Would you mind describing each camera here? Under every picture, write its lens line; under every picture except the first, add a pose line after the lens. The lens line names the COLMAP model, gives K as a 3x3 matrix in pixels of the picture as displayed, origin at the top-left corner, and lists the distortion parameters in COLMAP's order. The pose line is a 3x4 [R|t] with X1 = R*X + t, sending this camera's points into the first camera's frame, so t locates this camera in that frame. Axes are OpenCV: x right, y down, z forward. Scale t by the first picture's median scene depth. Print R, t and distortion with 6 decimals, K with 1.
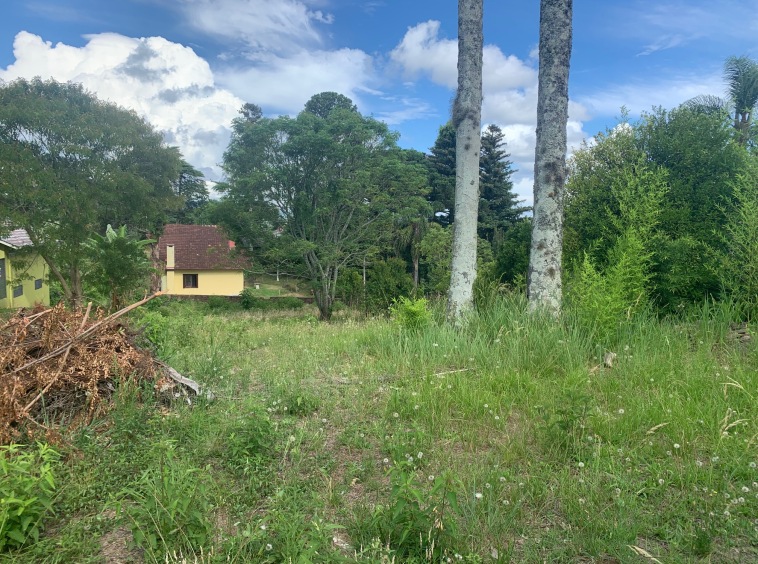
lens RADIAL K [[572.2, 0, 379.0], [0, 572.2, 282.0], [0, 0, 1]] dist [0.039784, -0.002763]
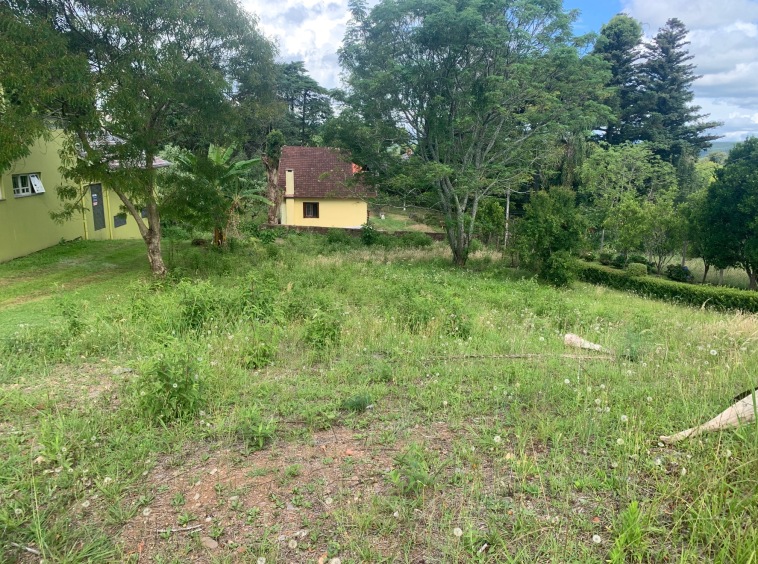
lens RADIAL K [[574.9, 0, 377.9], [0, 574.9, 297.6], [0, 0, 1]] dist [0.126153, -0.243935]
pose [[0.975411, 0.050032, -0.214641, -0.020616], [-0.017233, 0.988224, 0.152039, -0.006712], [0.219721, -0.144602, 0.964787, 0.127375]]
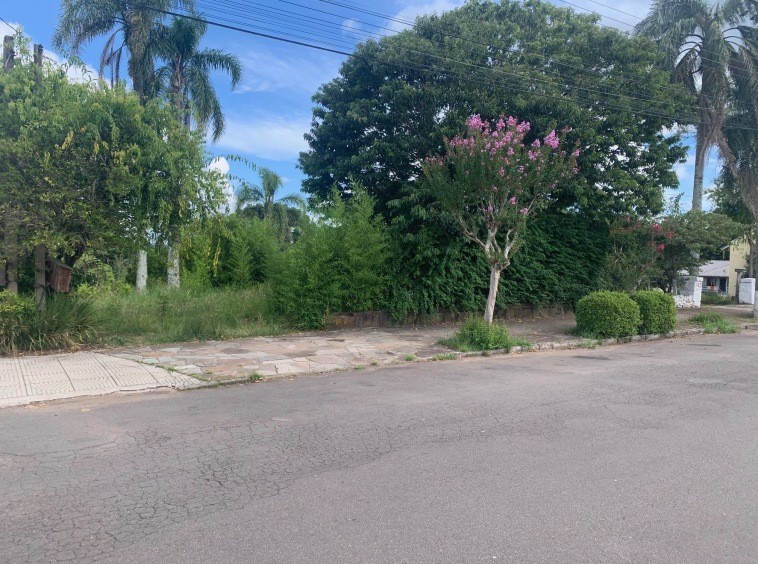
lens RADIAL K [[572.2, 0, 379.0], [0, 572.2, 282.0], [0, 0, 1]] dist [0.039784, -0.002763]
pose [[0.792106, -0.017093, 0.610144, -0.448877], [0.041480, 0.998804, -0.025869, 0.093999], [-0.608972, 0.045800, 0.791868, -1.309826]]
